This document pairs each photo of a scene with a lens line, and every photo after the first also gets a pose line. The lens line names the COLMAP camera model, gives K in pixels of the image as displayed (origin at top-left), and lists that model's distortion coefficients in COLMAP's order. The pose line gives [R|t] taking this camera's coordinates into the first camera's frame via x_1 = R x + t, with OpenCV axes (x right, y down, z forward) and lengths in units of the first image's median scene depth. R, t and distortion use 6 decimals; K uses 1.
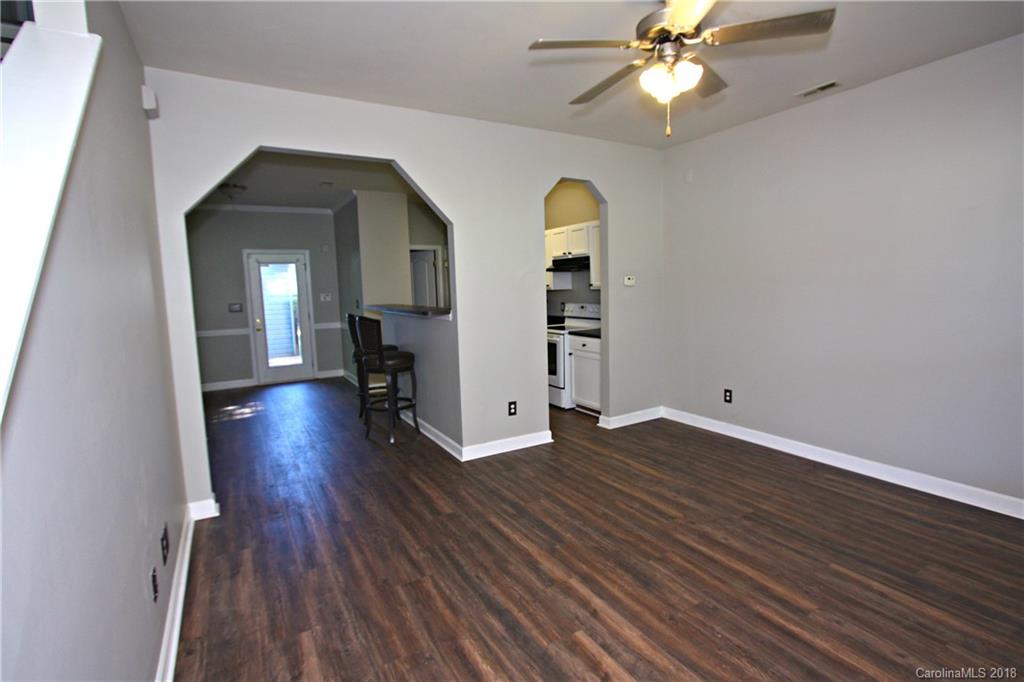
lens RADIAL K [[457.1, 0, 512.4], [0, 457.1, 335.1], [0, 0, 1]] dist [-0.020949, -0.000003]
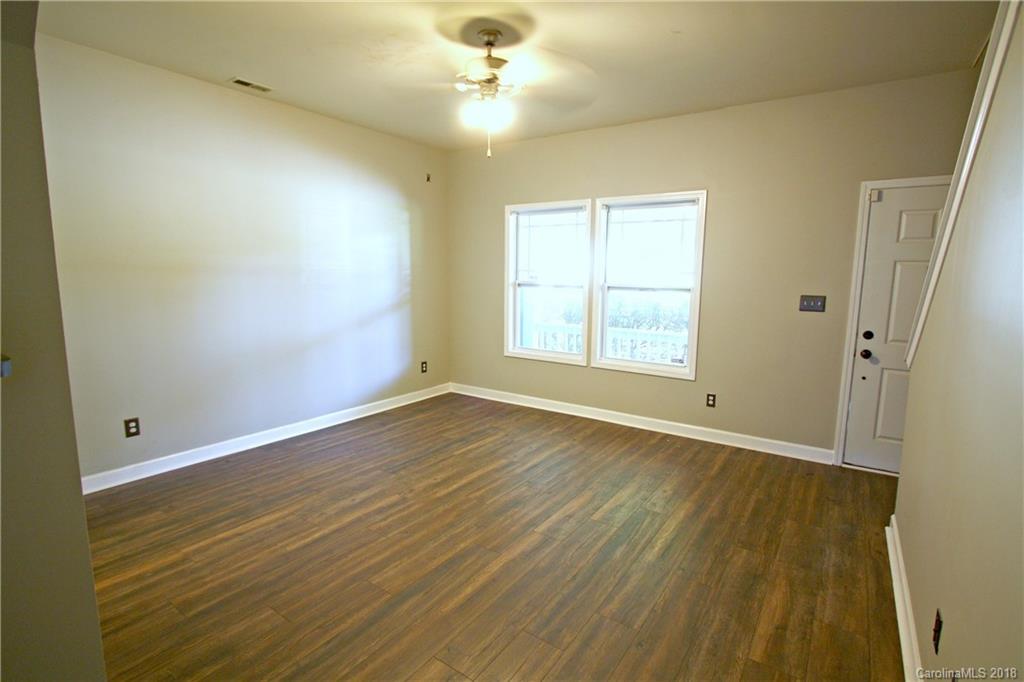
lens RADIAL K [[484.6, 0, 516.1], [0, 484.6, 343.0], [0, 0, 1]] dist [-0.015042, -0.000379]
pose [[-0.394455, -0.112396, 0.912016, -0.786422], [0.094611, 0.982249, 0.161971, -0.109813], [-0.914032, 0.150177, -0.376819, 1.249373]]
